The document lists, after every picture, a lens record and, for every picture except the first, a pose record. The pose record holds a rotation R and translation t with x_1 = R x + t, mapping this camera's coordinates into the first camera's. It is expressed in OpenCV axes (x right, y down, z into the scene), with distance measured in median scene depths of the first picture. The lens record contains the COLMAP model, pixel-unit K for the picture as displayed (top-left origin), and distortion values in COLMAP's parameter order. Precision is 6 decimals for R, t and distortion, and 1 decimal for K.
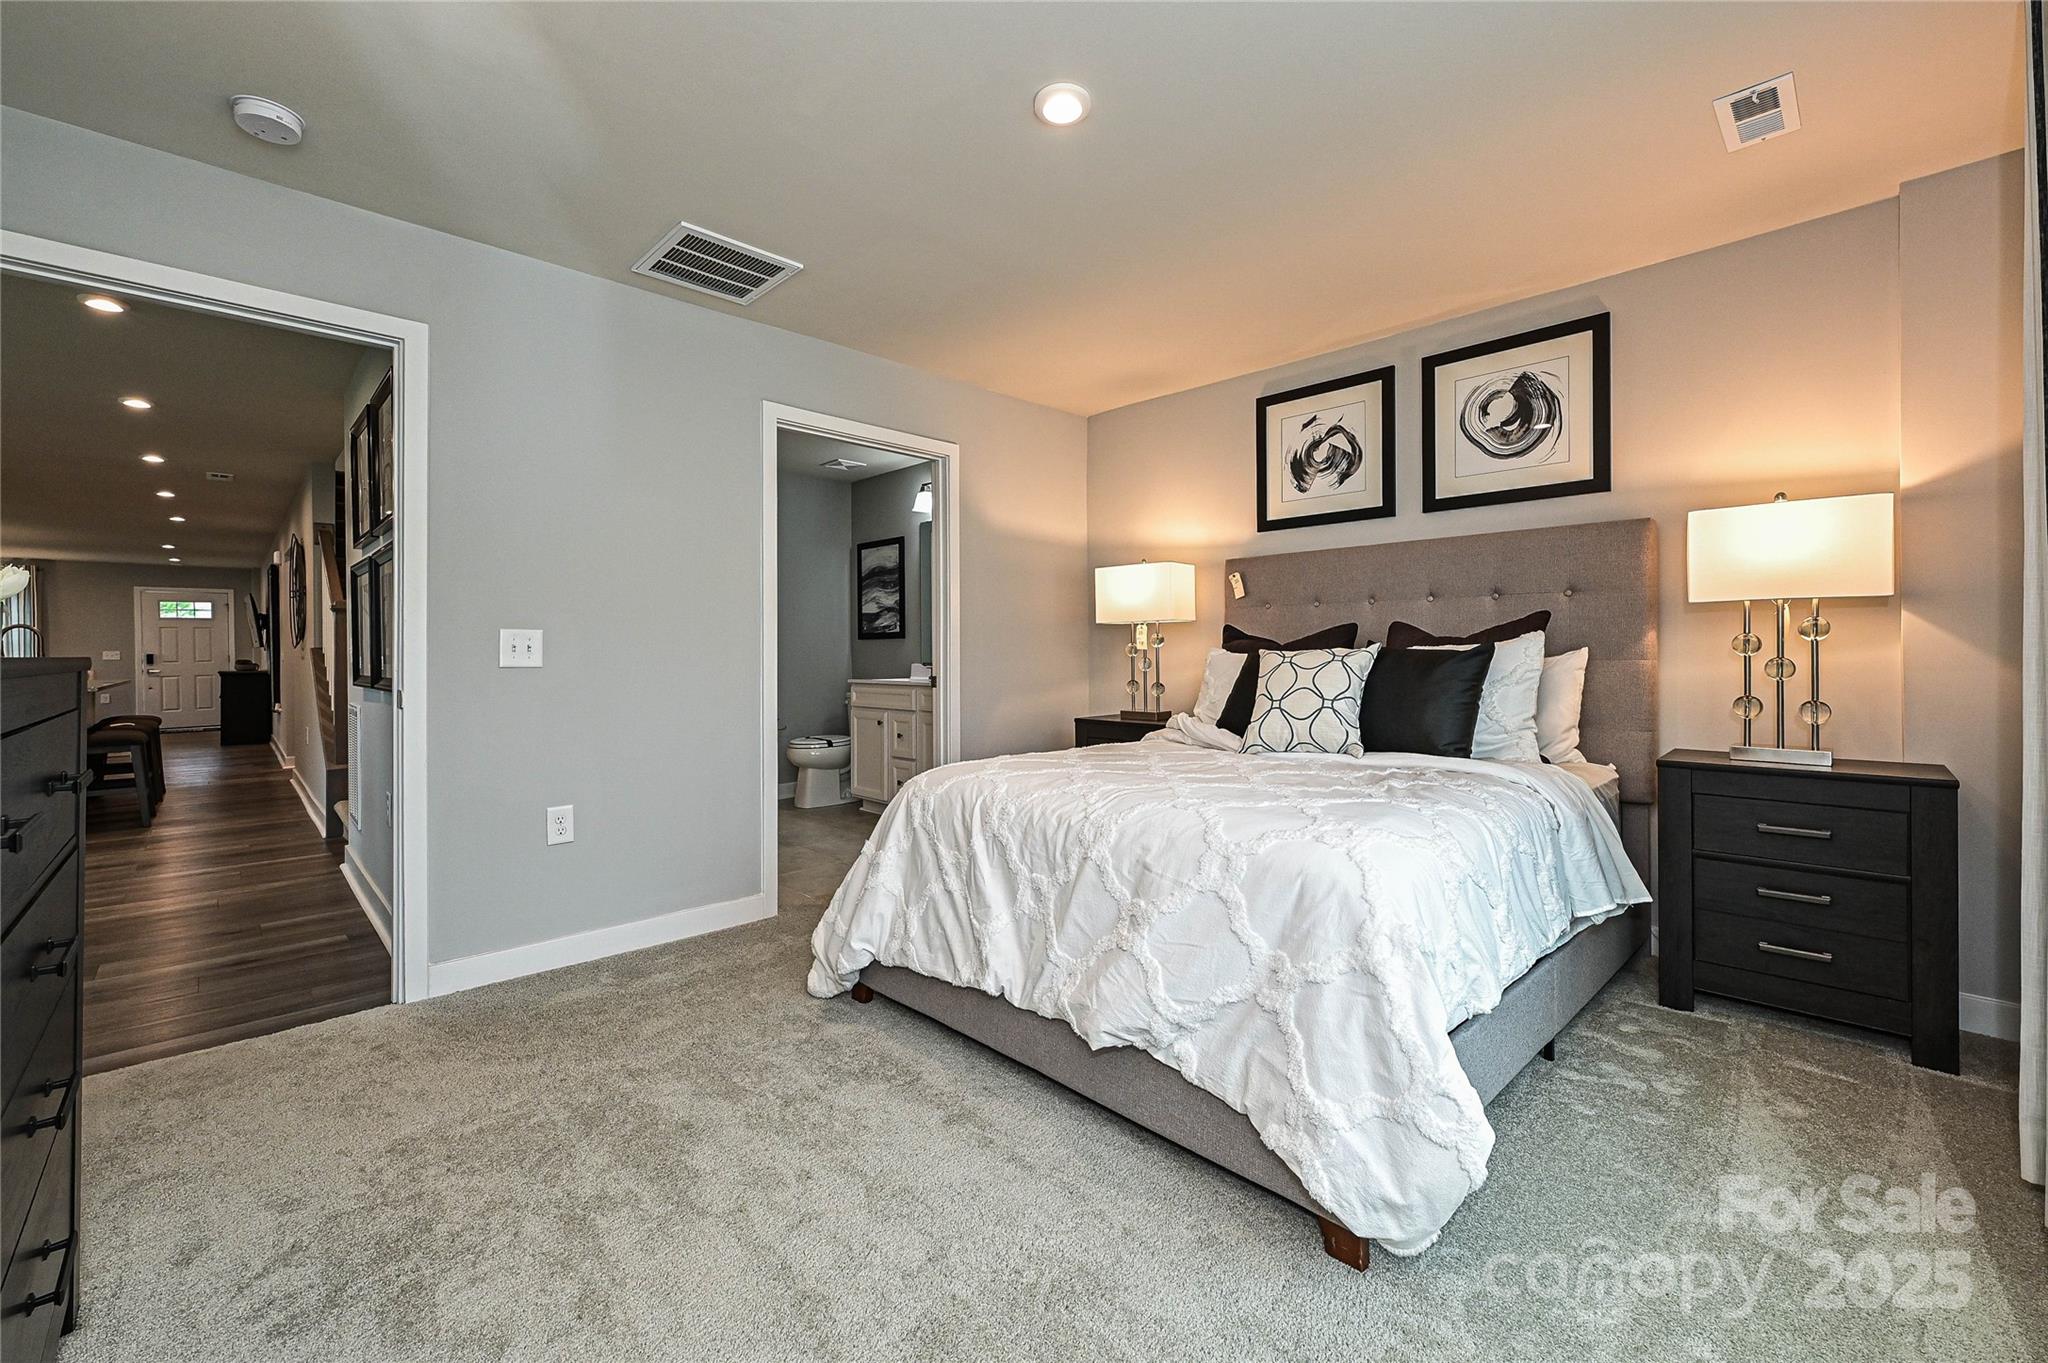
lens RADIAL K [[827.5, 0, 1012.6], [0, 827.5, 661.4], [0, 0, 1]] dist [0.002682, -0.000117]
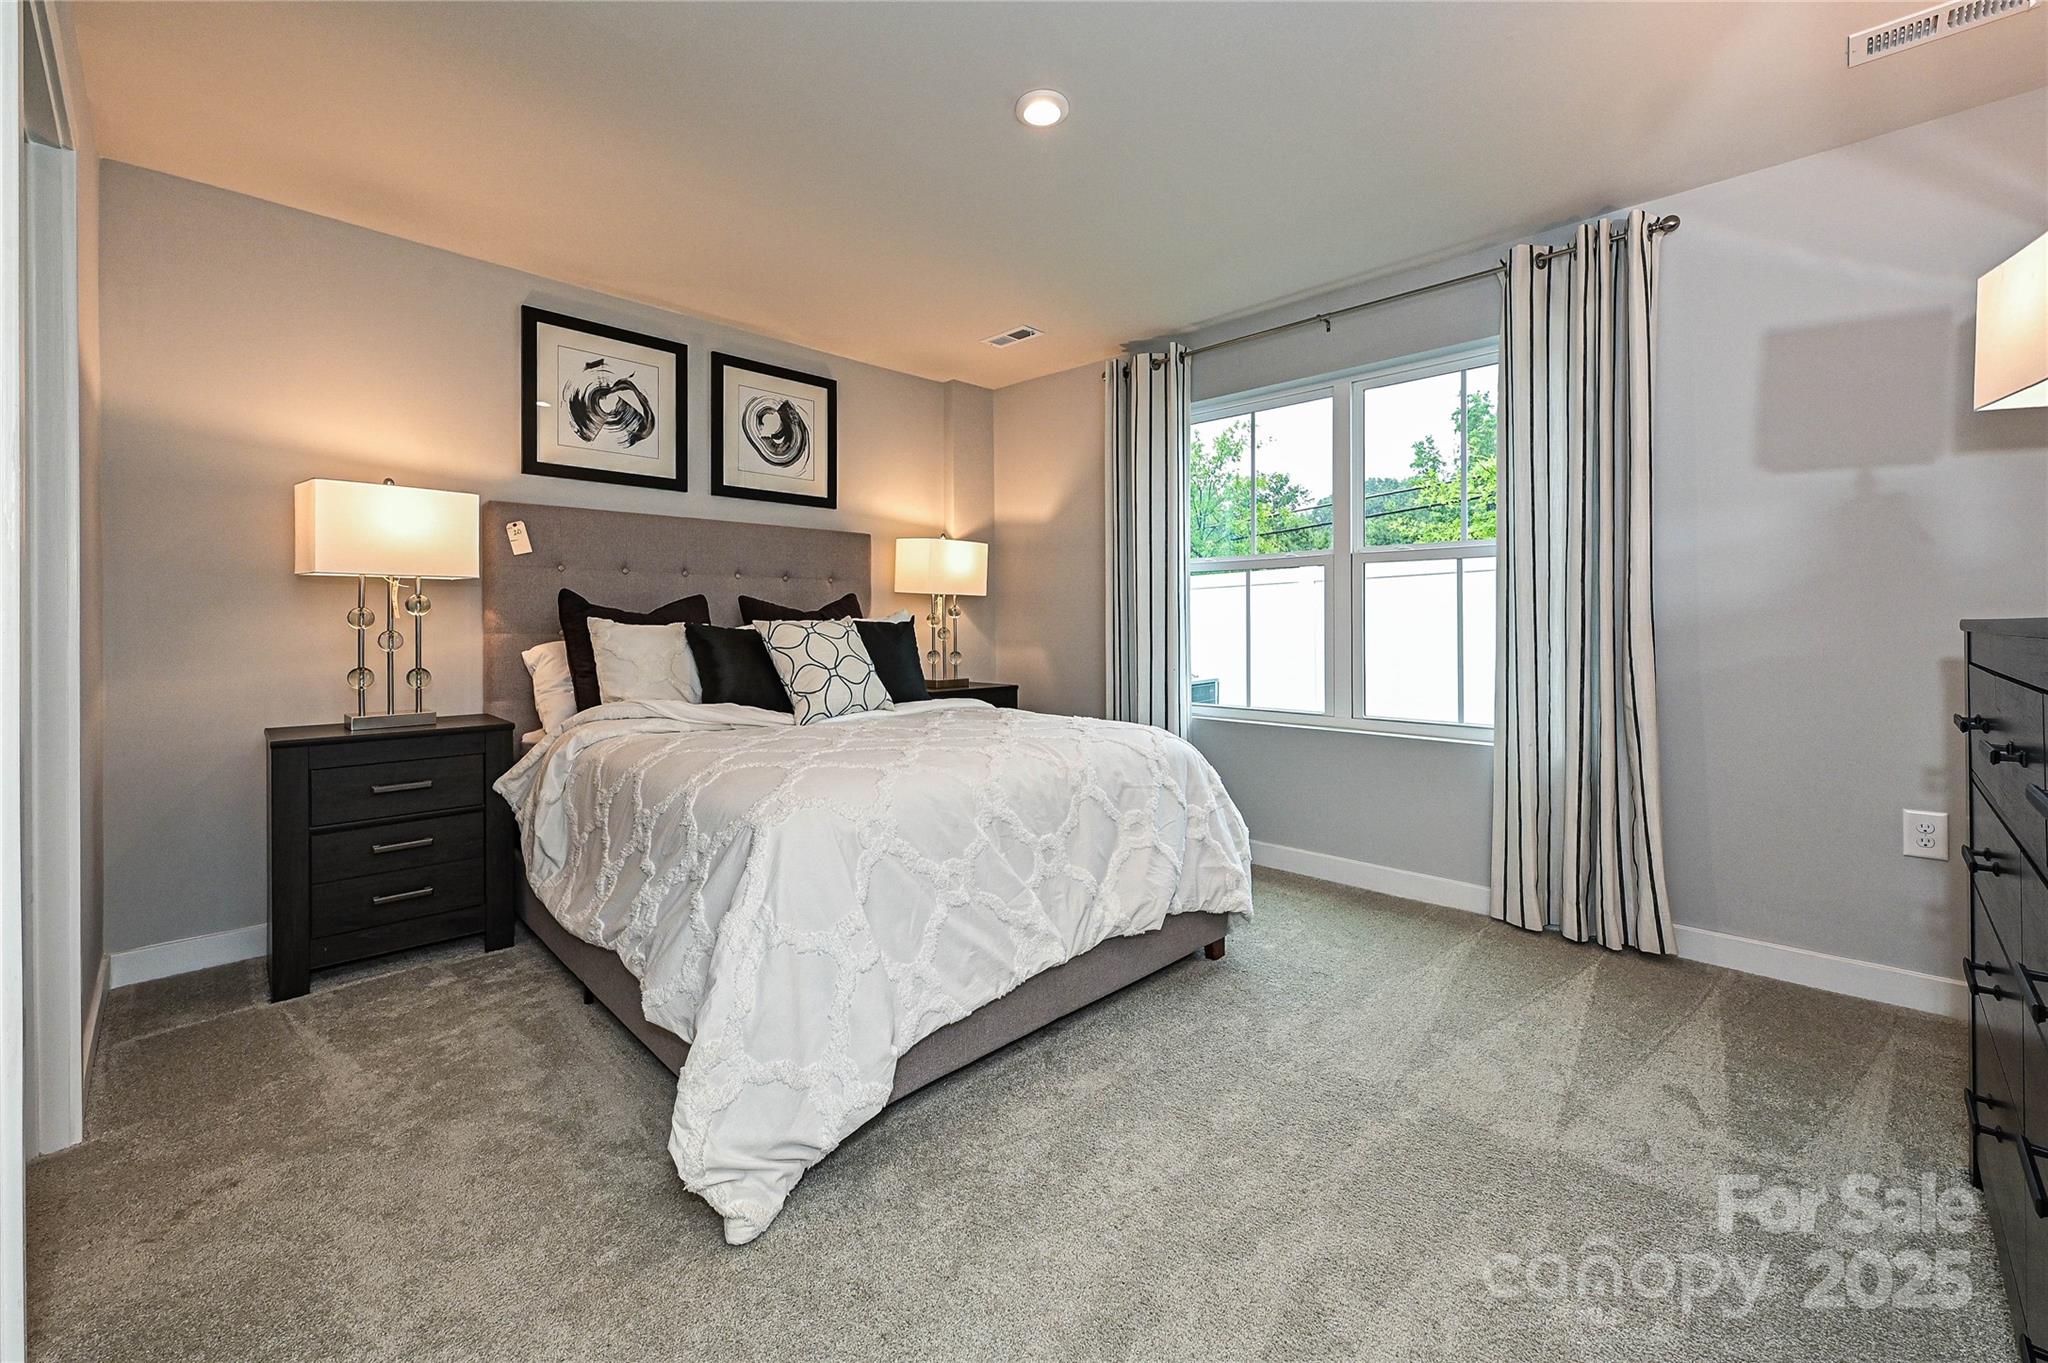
lens RADIAL K [[827.5, 0, 1025.1], [0, 827.5, 637.2], [0, 0, 1]] dist [0.002682, -0.000117]
pose [[-0.015023, -0.012457, 0.999810, -0.557674], [0.010796, 0.999862, 0.012620, -0.003082], [-0.999829, 0.010983, -0.014886, 0.577090]]
